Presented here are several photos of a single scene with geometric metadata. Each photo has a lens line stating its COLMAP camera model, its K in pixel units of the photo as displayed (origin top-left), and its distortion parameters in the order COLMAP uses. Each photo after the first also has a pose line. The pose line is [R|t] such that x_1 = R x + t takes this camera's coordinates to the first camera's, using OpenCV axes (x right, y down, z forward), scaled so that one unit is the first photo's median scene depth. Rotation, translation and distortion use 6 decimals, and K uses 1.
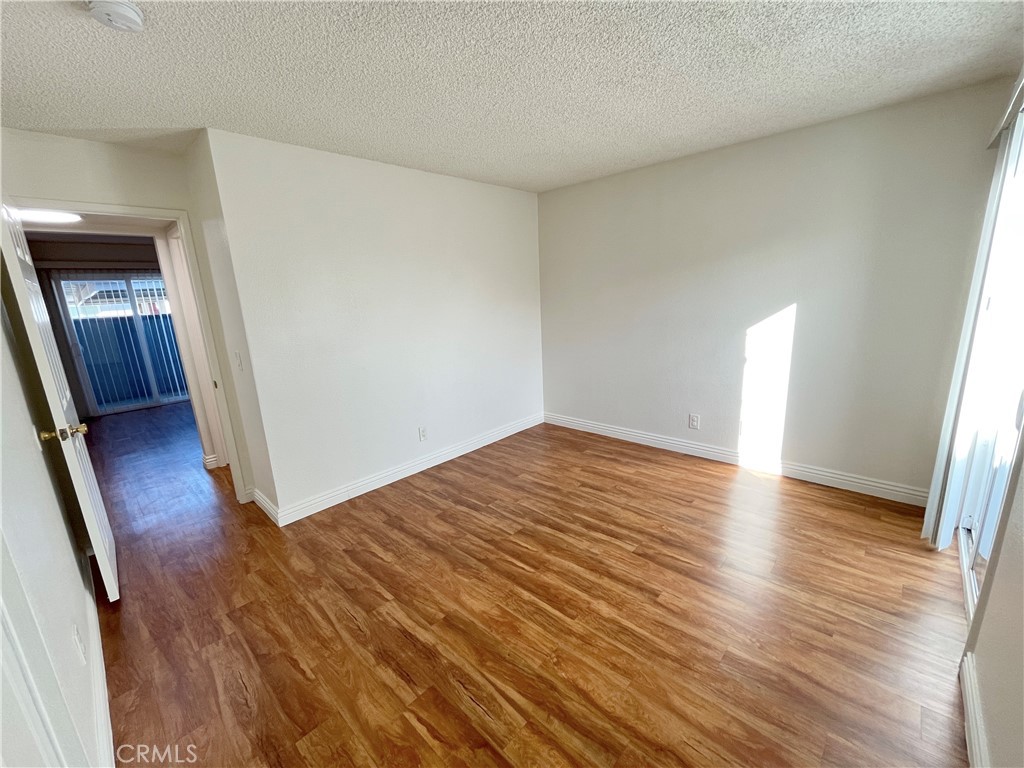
lens RADIAL K [[417.2, 0, 510.6], [0, 417.2, 391.7], [0, 0, 1]] dist [-0.002846, 0.000134]
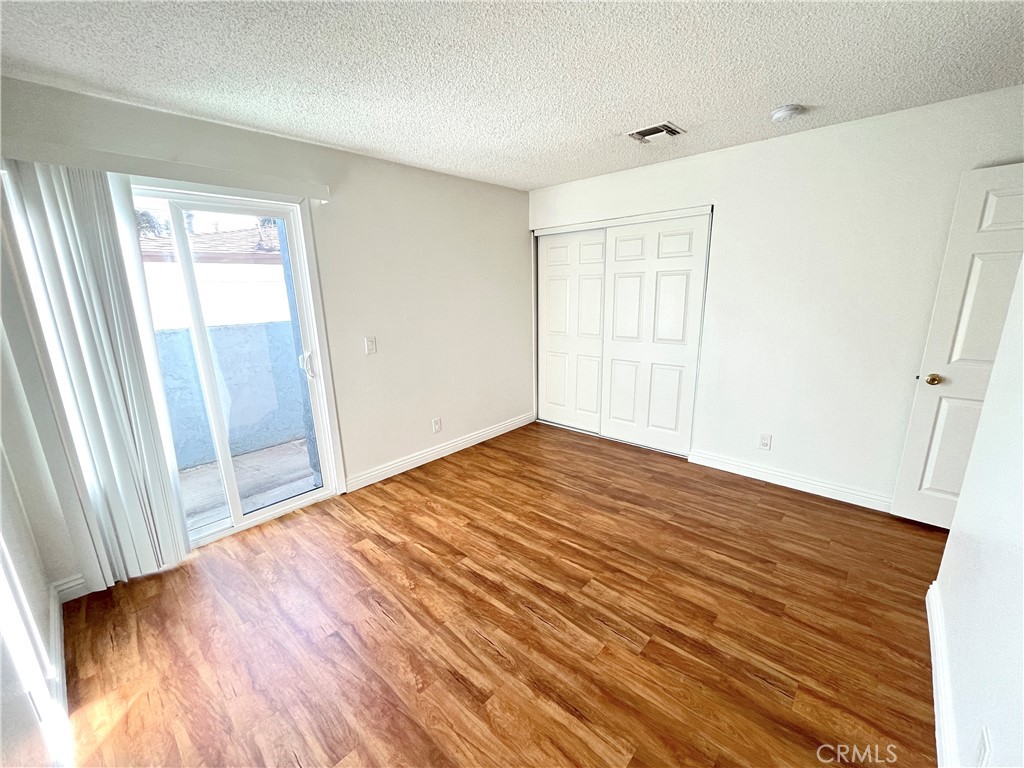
lens RADIAL K [[417.2, 0, 510.6], [0, 417.2, 391.7], [0, 0, 1]] dist [-0.002846, 0.000134]
pose [[-0.997354, 0.072688, 0.000898, 0.154604], [0.065078, 0.887299, 0.456580, -0.429431], [0.032391, 0.455431, -0.889682, 1.722350]]
